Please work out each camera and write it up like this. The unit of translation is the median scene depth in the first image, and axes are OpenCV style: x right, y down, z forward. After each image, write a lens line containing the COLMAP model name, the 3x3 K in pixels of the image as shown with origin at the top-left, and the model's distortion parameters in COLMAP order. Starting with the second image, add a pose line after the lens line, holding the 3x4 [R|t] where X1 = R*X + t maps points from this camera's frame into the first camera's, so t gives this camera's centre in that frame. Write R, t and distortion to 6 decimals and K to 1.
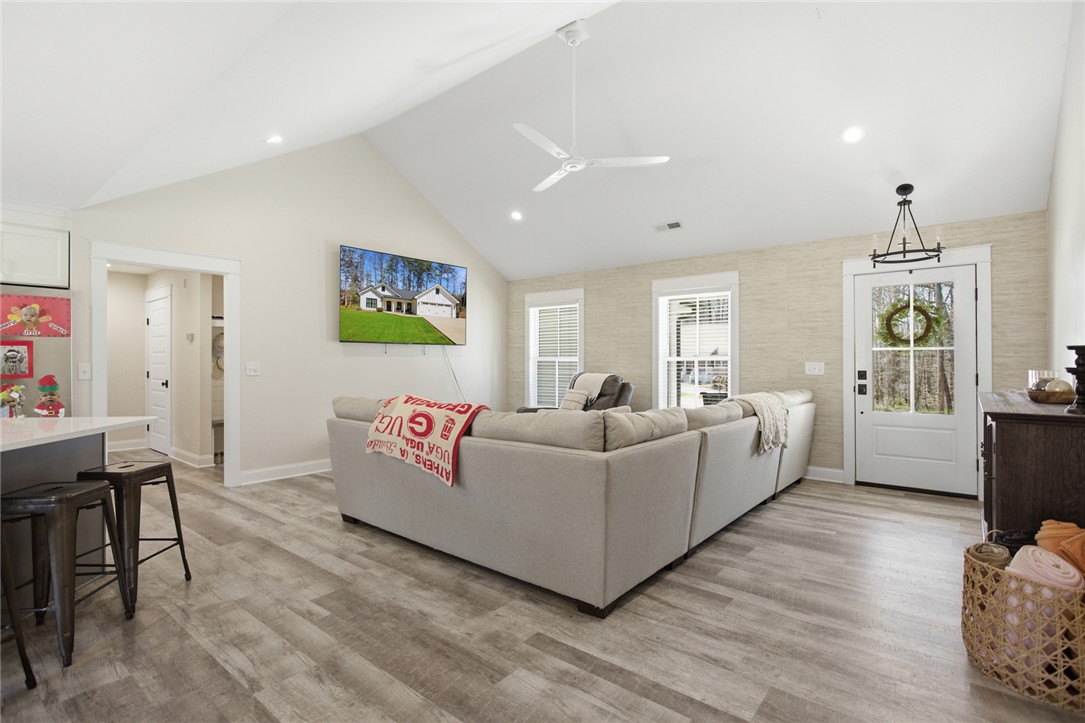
lens RADIAL K [[528.4, 0, 541.9], [0, 528.4, 359.4], [0, 0, 1]] dist [-0.004734, 0.002446]
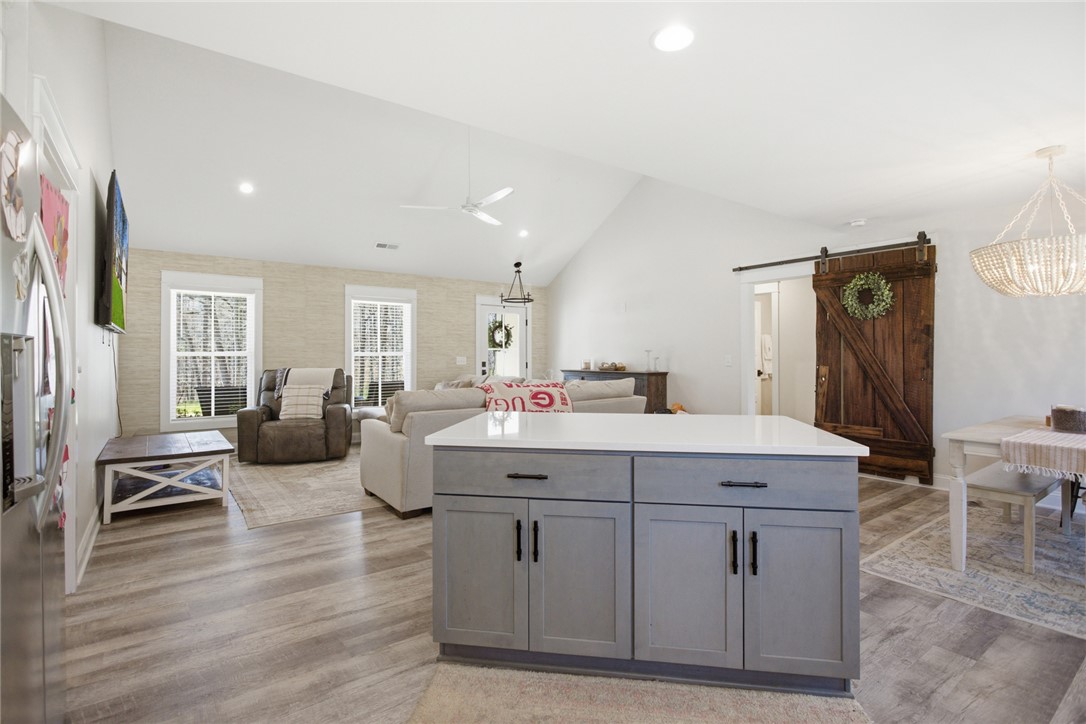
lens RADIAL K [[528.9, 0, 537.7], [0, 528.9, 352.7], [0, 0, 1]] dist [-0.004734, 0.002446]
pose [[0.243418, 0.008001, 0.969889, -0.823769], [-0.000392, 0.999967, -0.008151, 0.005278], [-0.969921, 0.001604, 0.243413, 0.344795]]
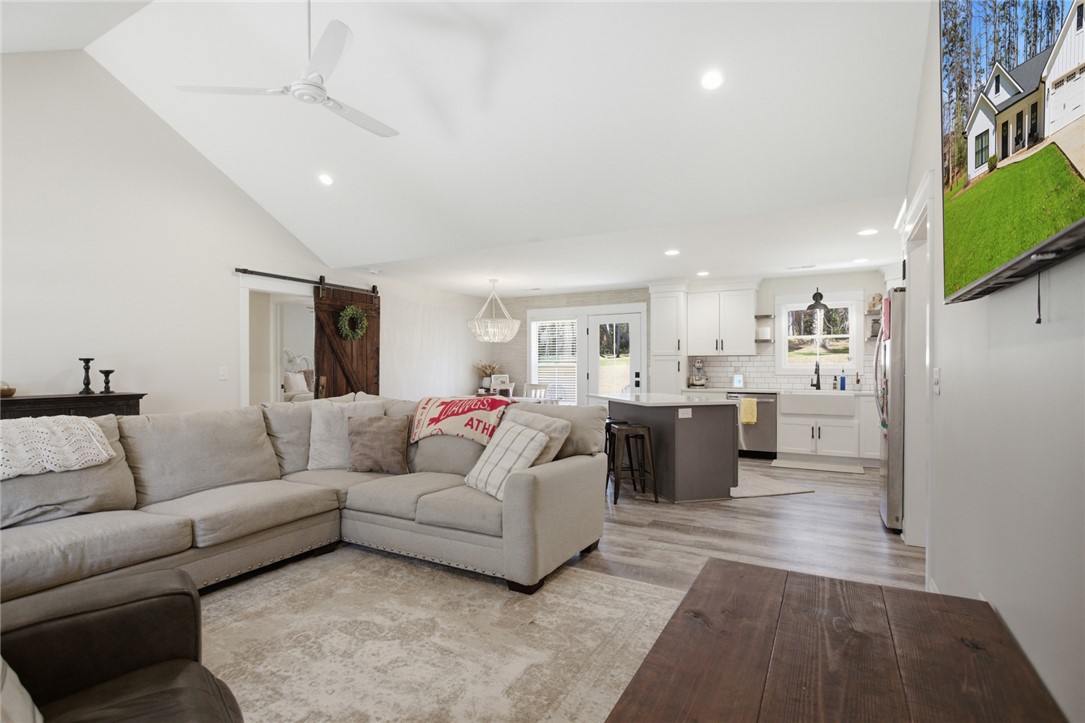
lens RADIAL K [[528.4, 0, 546.7], [0, 528.4, 366.1], [0, 0, 1]] dist [-0.004734, 0.002446]
pose [[-0.980434, 0.001912, -0.196839, -0.078390], [0.002533, 0.999993, -0.002907, 0.004304], [0.196832, -0.003348, -0.980432, 1.212167]]
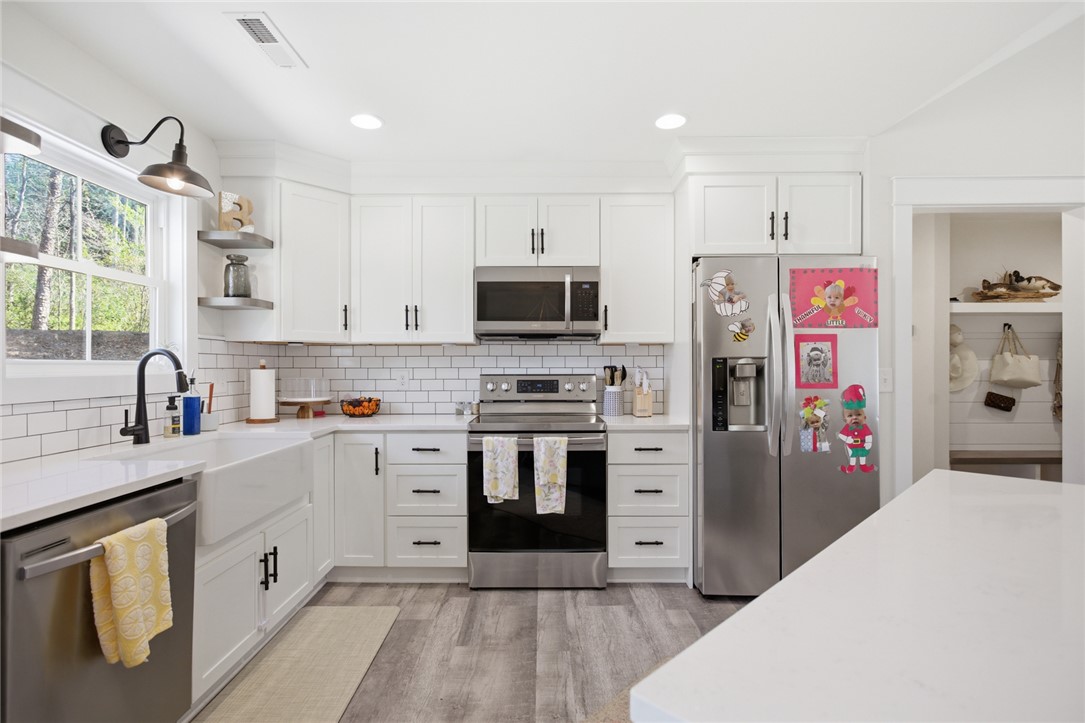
lens RADIAL K [[528.4, 0, 537.8], [0, 528.4, 369.1], [0, 0, 1]] dist [-0.004734, 0.002446]
pose [[0.636662, 0.002506, -0.771139, -0.443038], [0.003644, 0.999974, 0.006258, 0.002672], [0.771135, -0.006795, 0.636636, 0.171315]]
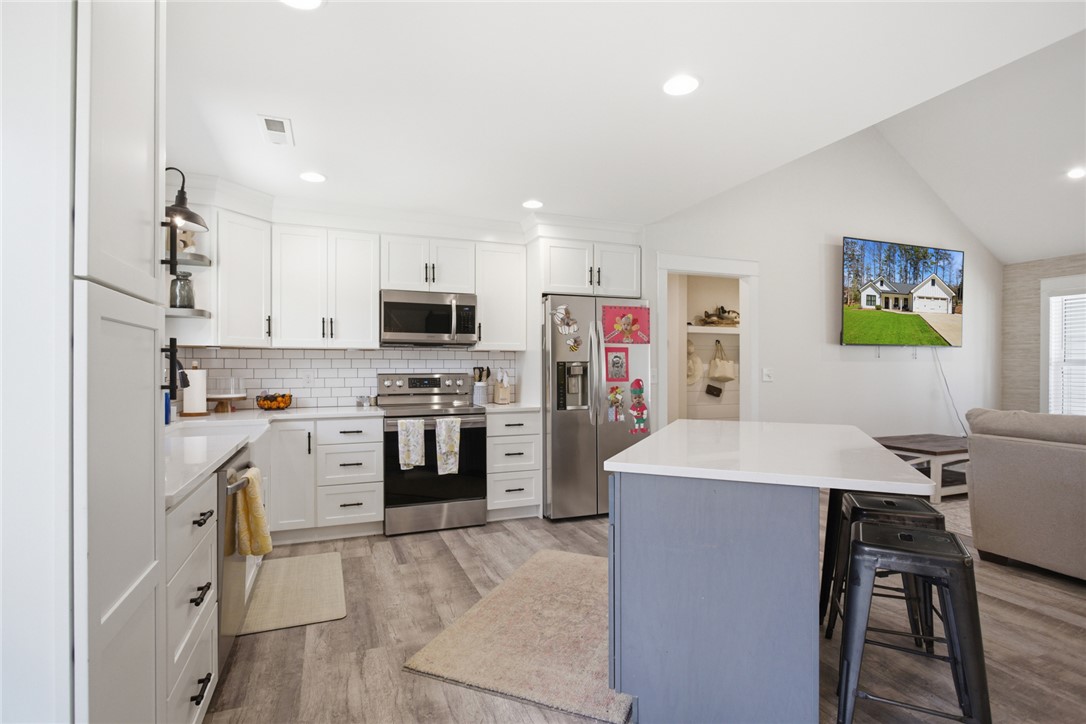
lens RADIAL K [[528.9, 0, 535.8], [0, 528.9, 370.2], [0, 0, 1]] dist [-0.004734, 0.002446]
pose [[0.877566, 0.001224, -0.479454, -0.392434], [0.002307, 0.999974, 0.006777, 0.002535], [0.479450, -0.007053, 0.877541, -0.038014]]
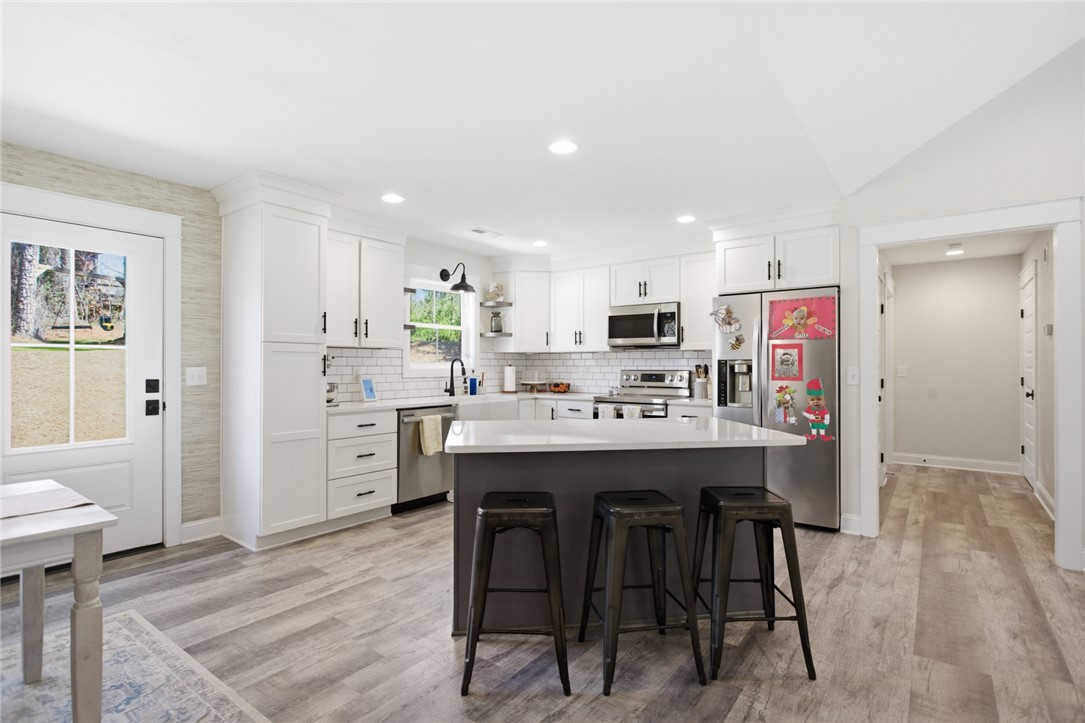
lens RADIAL K [[528.4, 0, 535.9], [0, 528.4, 361.0], [0, 0, 1]] dist [-0.004734, 0.002446]
pose [[0.041550, -0.007389, -0.999109, 0.004449], [0.002520, 0.999970, -0.007291, 0.002269], [0.999133, -0.002215, 0.041567, 0.295884]]
